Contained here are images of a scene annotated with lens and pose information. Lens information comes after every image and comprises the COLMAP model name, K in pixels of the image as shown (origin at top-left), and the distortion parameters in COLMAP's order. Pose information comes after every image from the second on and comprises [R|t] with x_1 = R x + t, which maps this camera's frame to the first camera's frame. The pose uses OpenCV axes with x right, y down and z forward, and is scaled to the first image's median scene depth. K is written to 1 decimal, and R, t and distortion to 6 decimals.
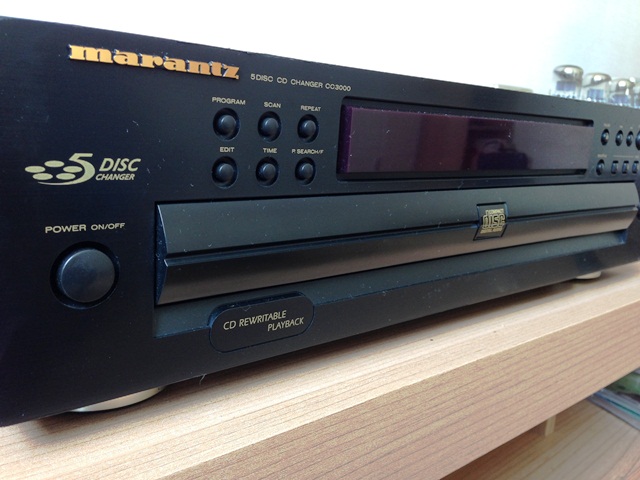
lens RADIAL K [[601.4, 0, 321.0], [0, 601.4, 237.7], [0, 0, 1]] dist [0.046386, 0.000000]
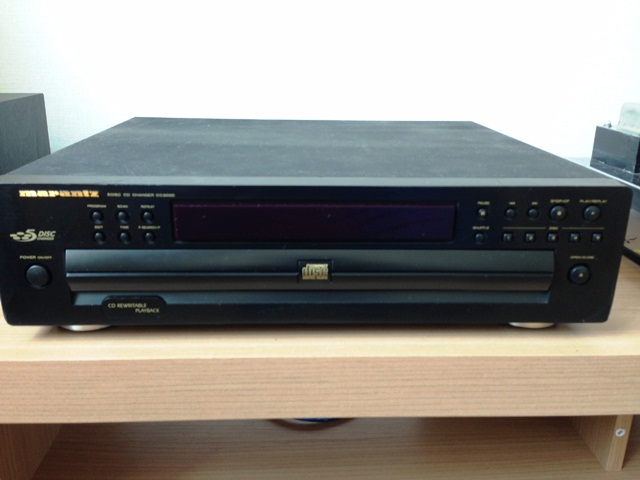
lens RADIAL K [[601.4, 0, 322.6], [0, 601.4, 236.6], [0, 0, 1]] dist [0.046386, 0.000000]
pose [[0.782471, 0.149090, -0.604575, 1.580537], [-0.088876, 0.987713, 0.128544, -0.408379], [0.616311, -0.046850, 0.786108, -0.192790]]
